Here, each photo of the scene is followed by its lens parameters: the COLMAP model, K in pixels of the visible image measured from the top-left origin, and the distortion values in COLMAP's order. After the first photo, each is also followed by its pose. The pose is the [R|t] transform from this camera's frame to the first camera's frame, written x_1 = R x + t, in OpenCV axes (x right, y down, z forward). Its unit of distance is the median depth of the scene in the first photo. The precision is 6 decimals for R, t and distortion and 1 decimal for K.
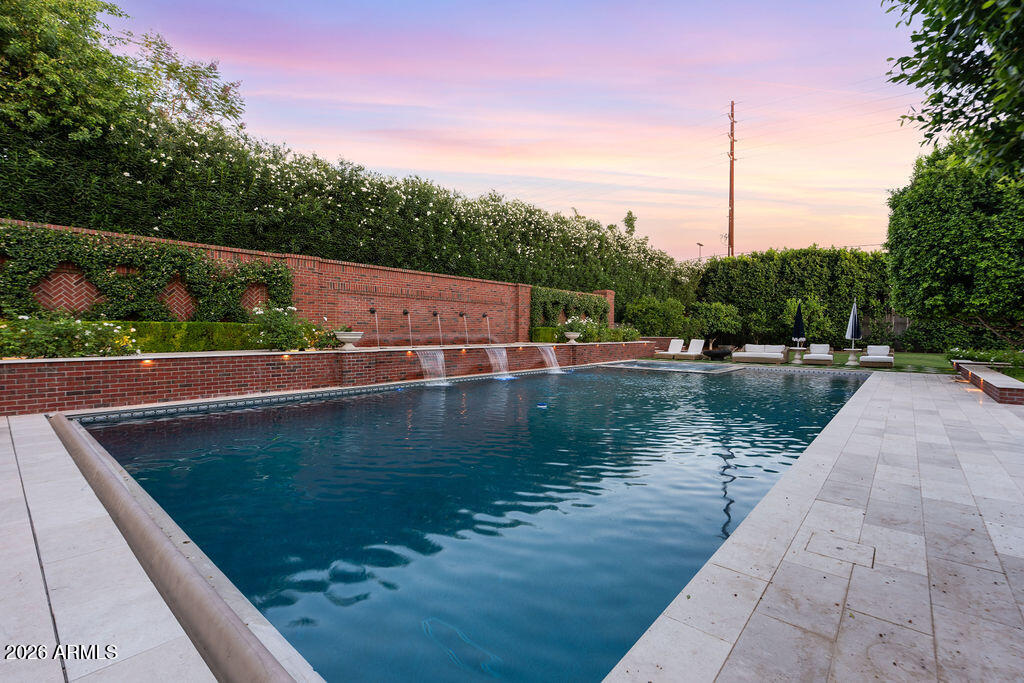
lens RADIAL K [[459.6, 0, 512.0], [0, 459.6, 341.5], [0, 0, 1]] dist [0.000264, 0.000047]
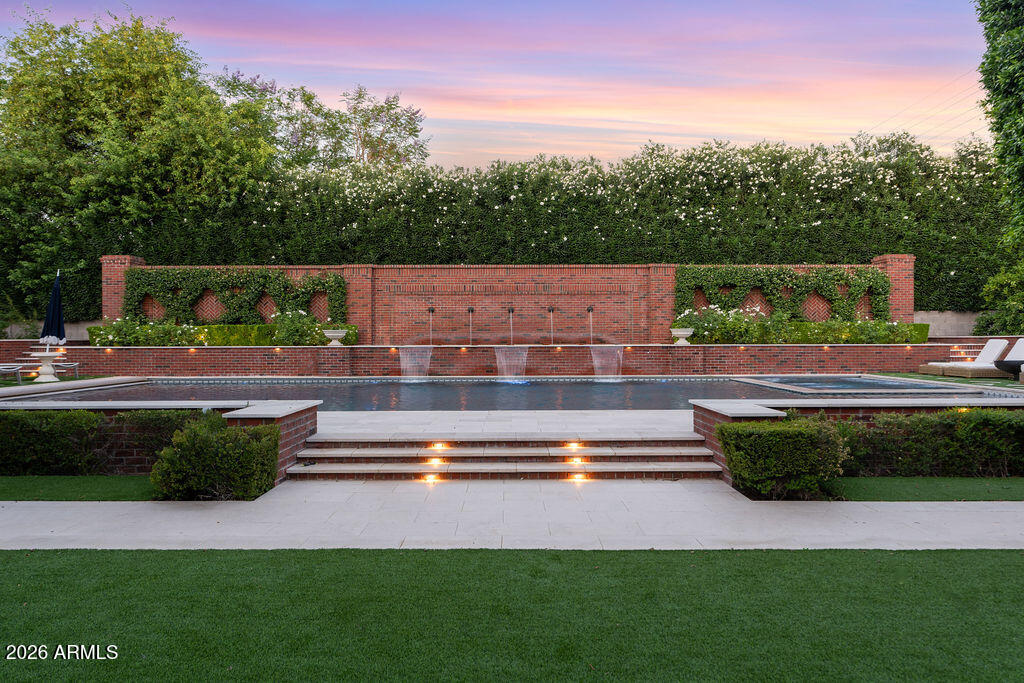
lens RADIAL K [[691.2, 0, 512.0], [0, 691.2, 341.5], [0, 0, 1]] dist [0.000580, 0.000113]
pose [[0.664703, -0.003617, -0.747099, 0.831303], [-0.008071, 0.999895, -0.012023, 0.016515], [0.747064, 0.014022, 0.664604, 0.112539]]
